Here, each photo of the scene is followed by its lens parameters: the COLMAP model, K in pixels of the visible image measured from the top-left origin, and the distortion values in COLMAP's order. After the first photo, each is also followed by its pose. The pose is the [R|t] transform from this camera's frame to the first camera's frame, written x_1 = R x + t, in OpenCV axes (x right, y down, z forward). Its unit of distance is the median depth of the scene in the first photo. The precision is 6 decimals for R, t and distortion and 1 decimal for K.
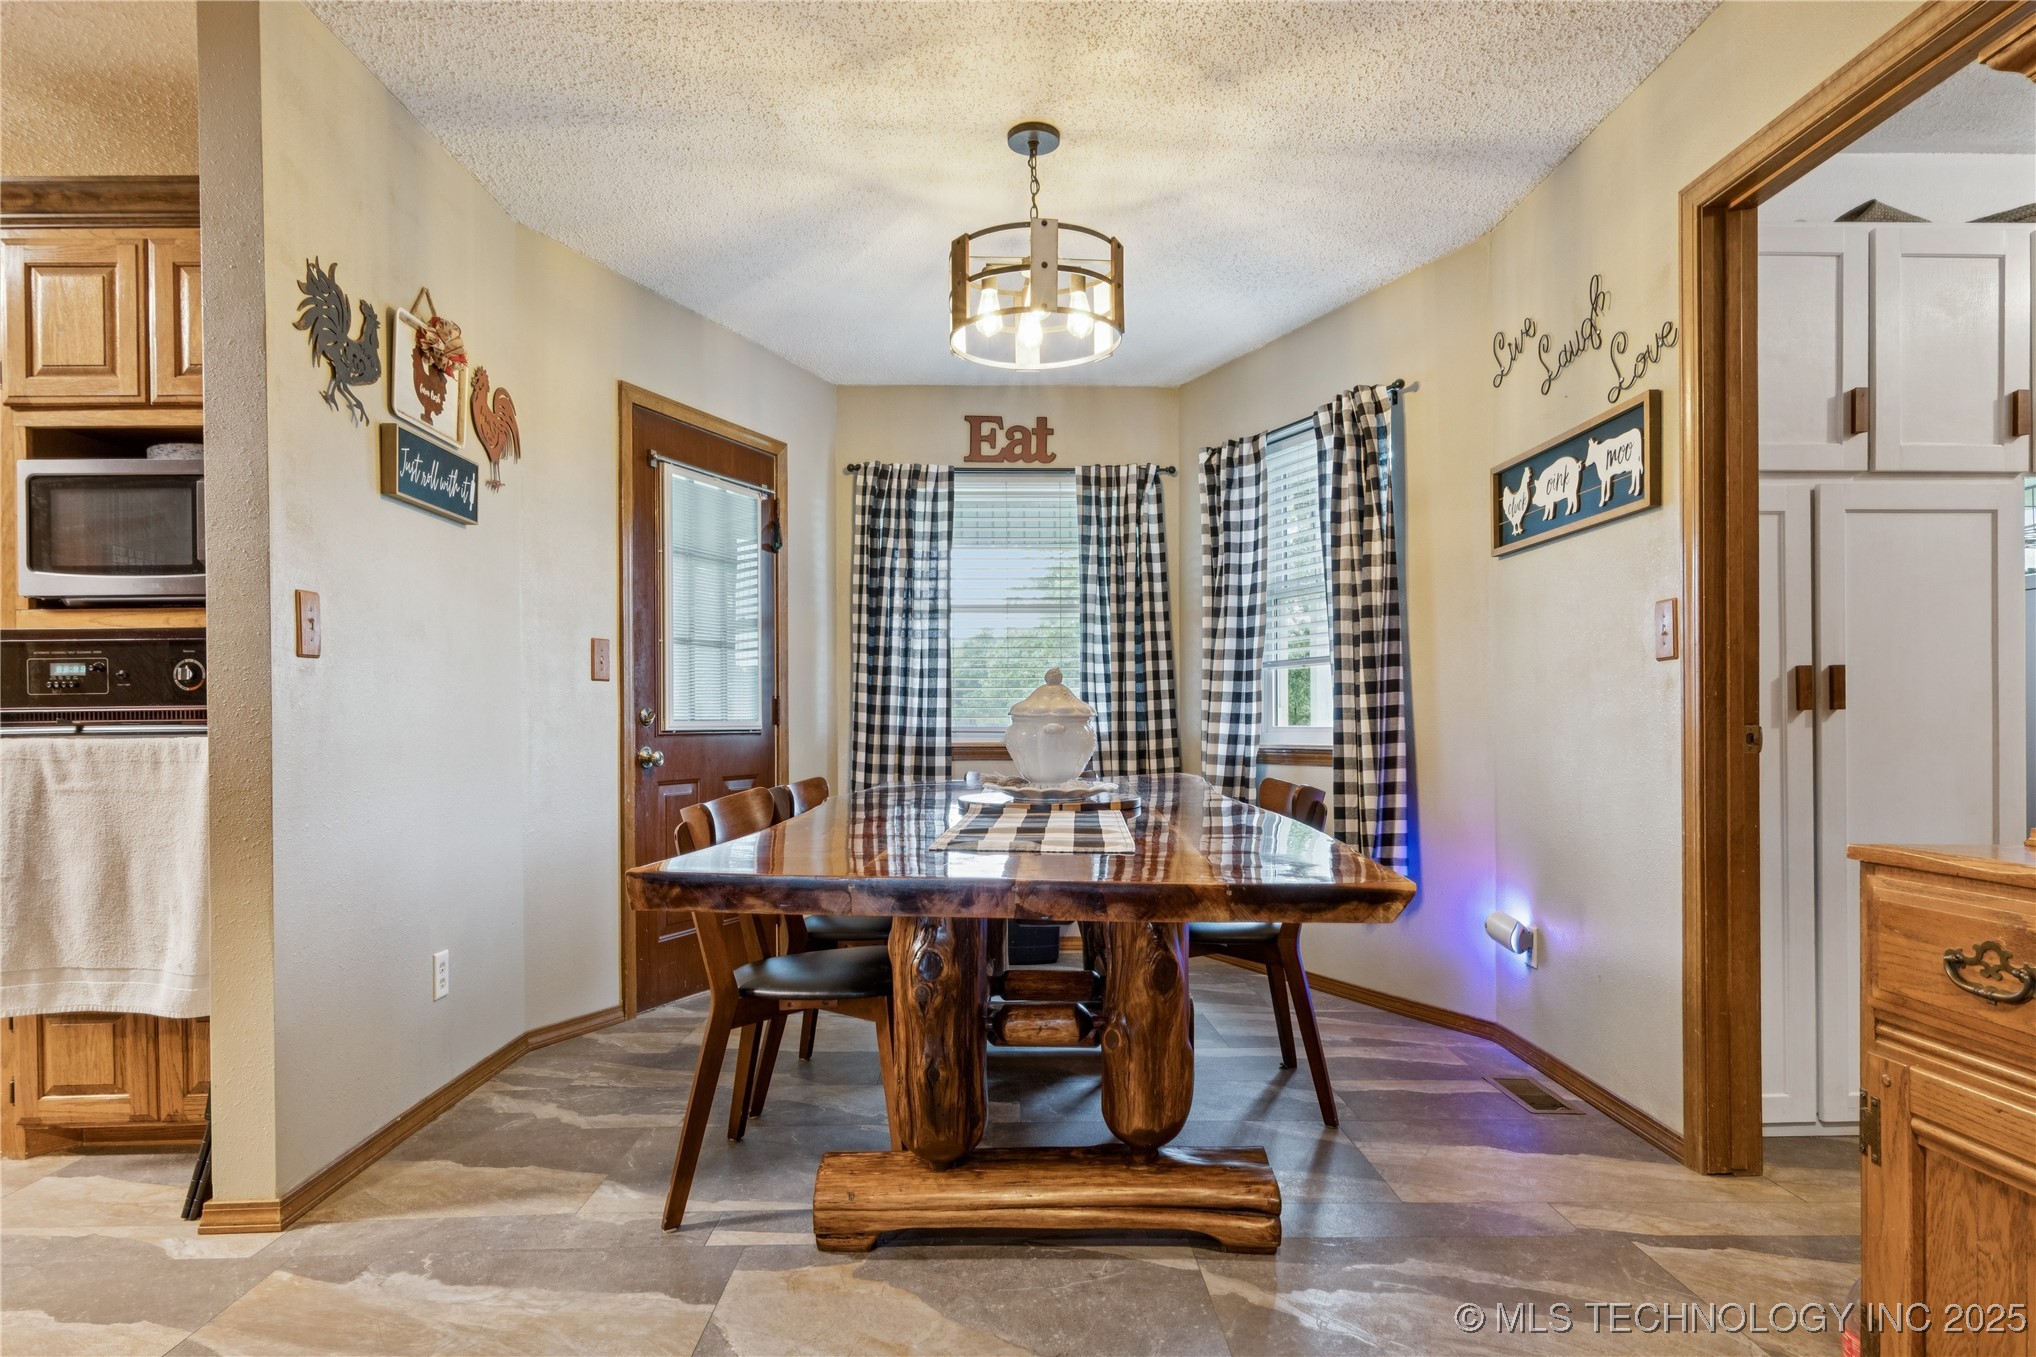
lens RADIAL K [[1156.4, 0, 1015.0], [0, 1156.4, 727.4], [0, 0, 1]] dist [0.000750, -0.000069]
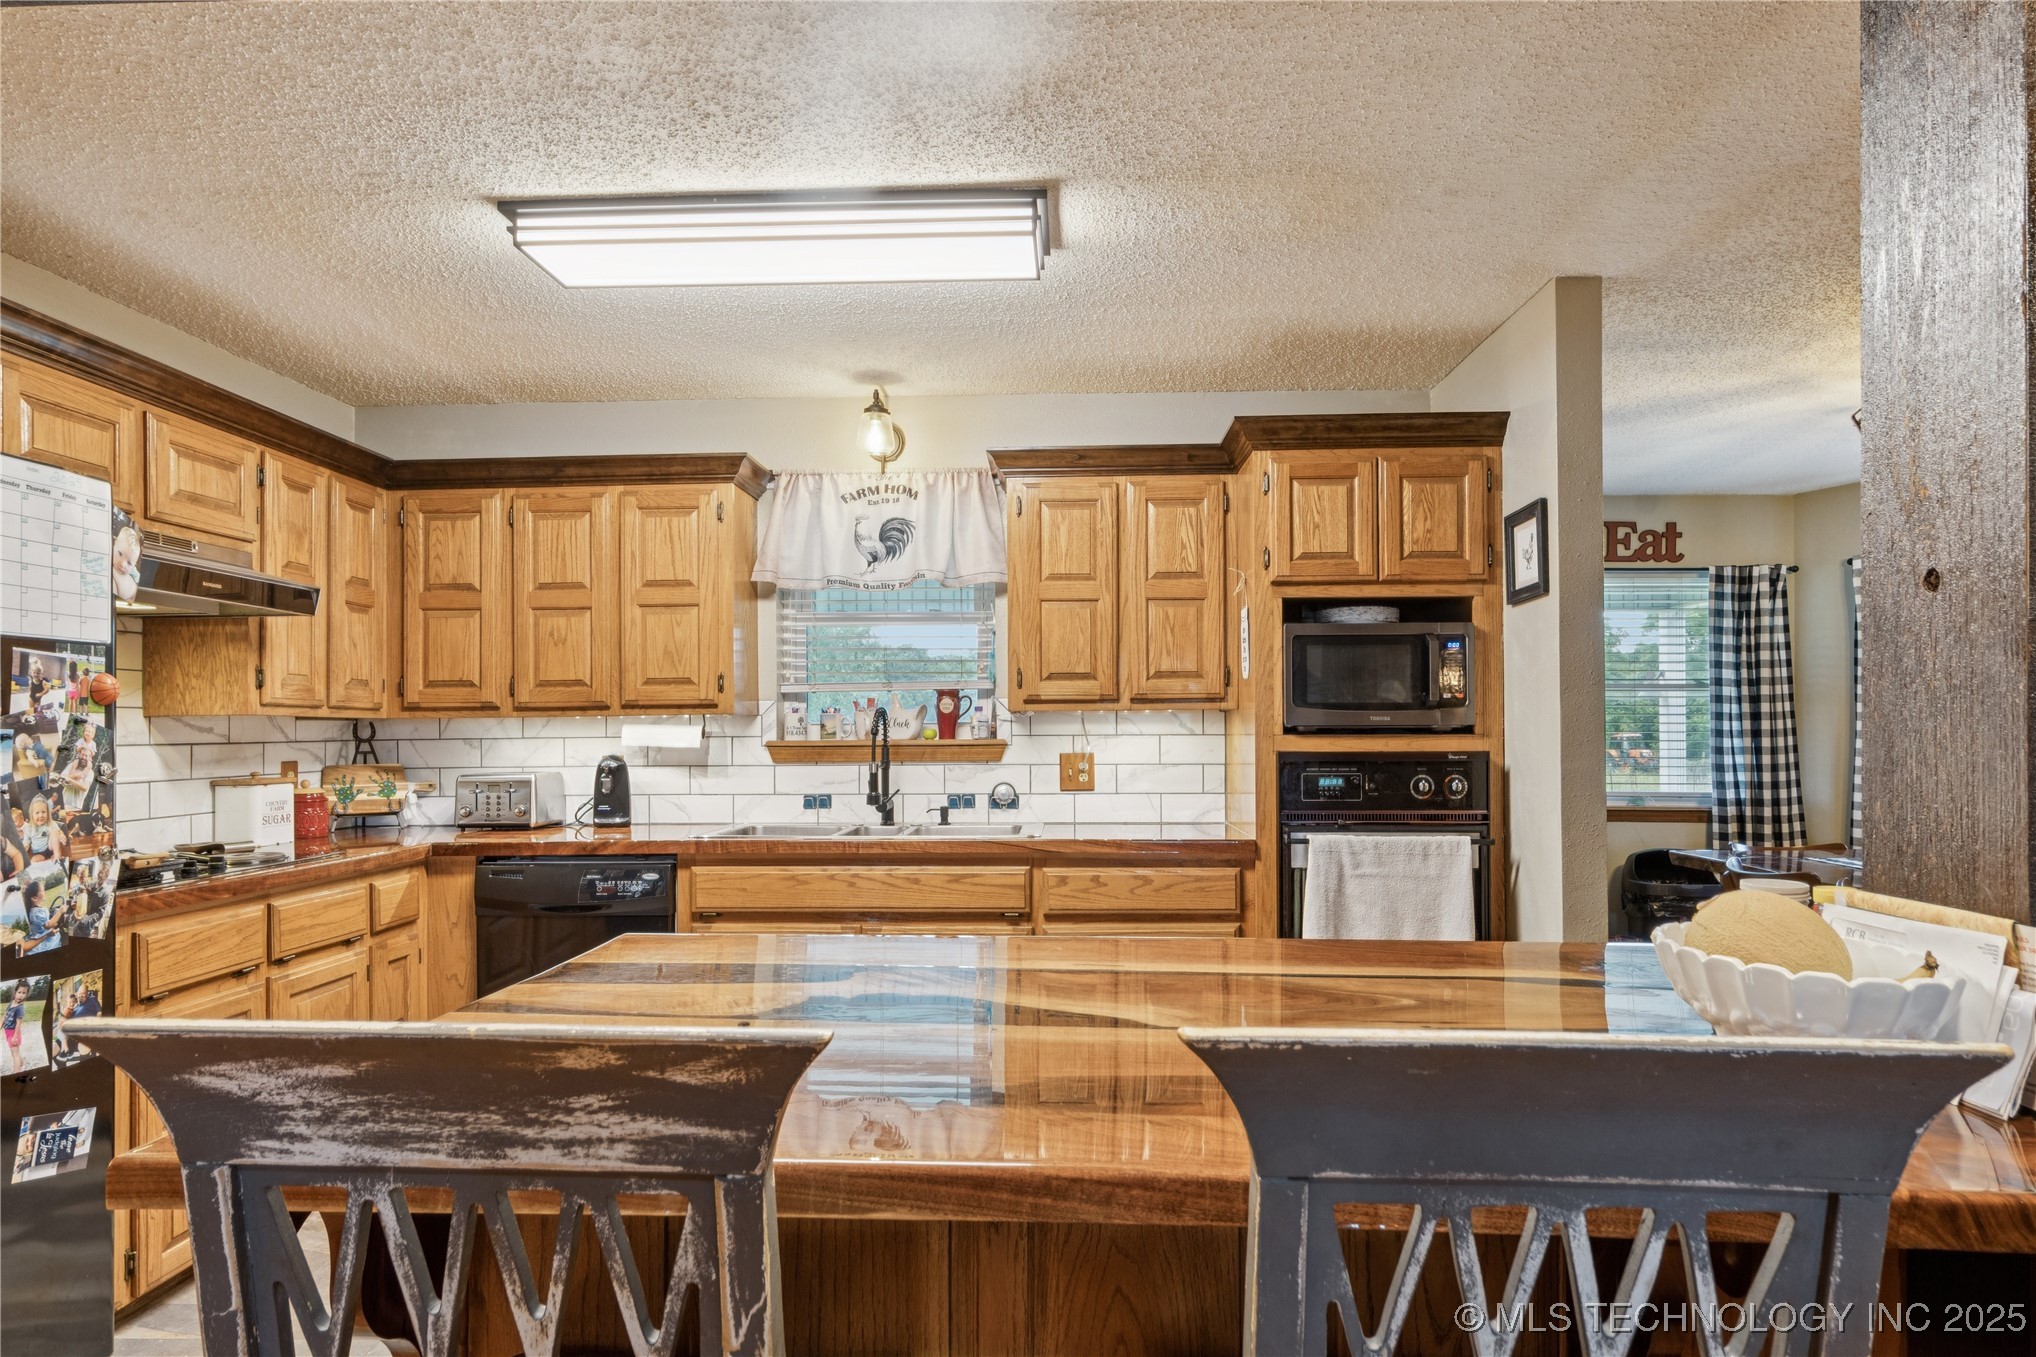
lens RADIAL K [[1140.4, 0, 1017.9], [0, 1140.4, 720.9], [0, 0, 1]] dist [0.018931, -0.001425]
pose [[0.998211, 0.006802, -0.059393, -1.084948], [-0.007758, 0.999844, -0.015882, -0.095101], [0.059276, 0.016315, 0.998108, -0.332006]]
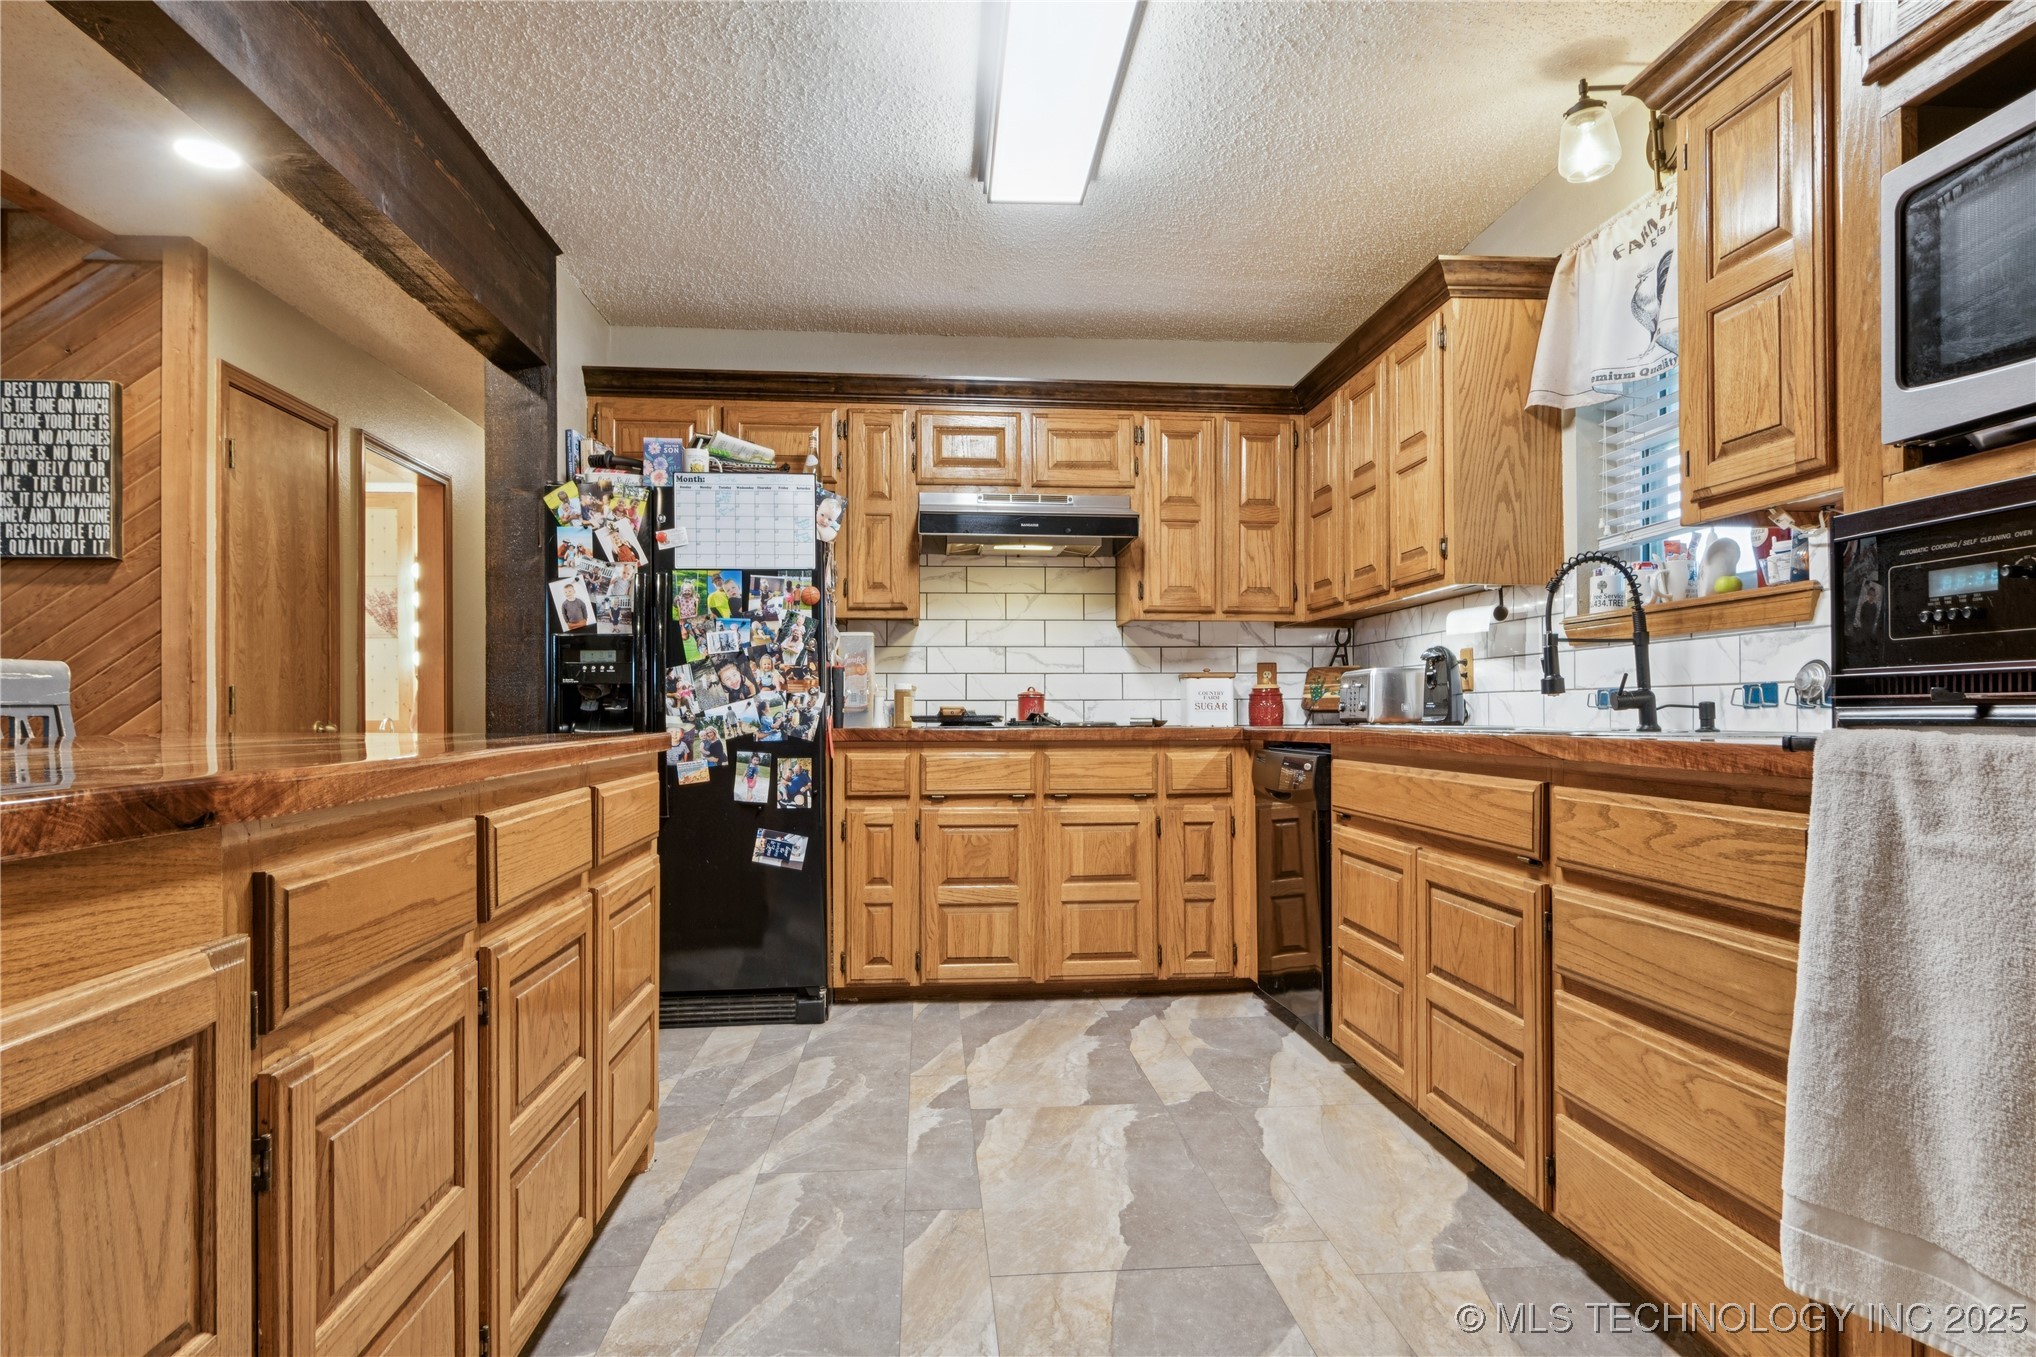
lens RADIAL K [[1147.1, 0, 1019.2], [0, 1147.1, 701.6], [0, 0, 1]] dist [0.005179, 0.001135]
pose [[0.066463, 0.001639, -0.997788, -0.384060], [-0.003962, 0.999991, 0.001378, -0.001415], [0.997781, 0.003862, 0.066469, 0.589047]]
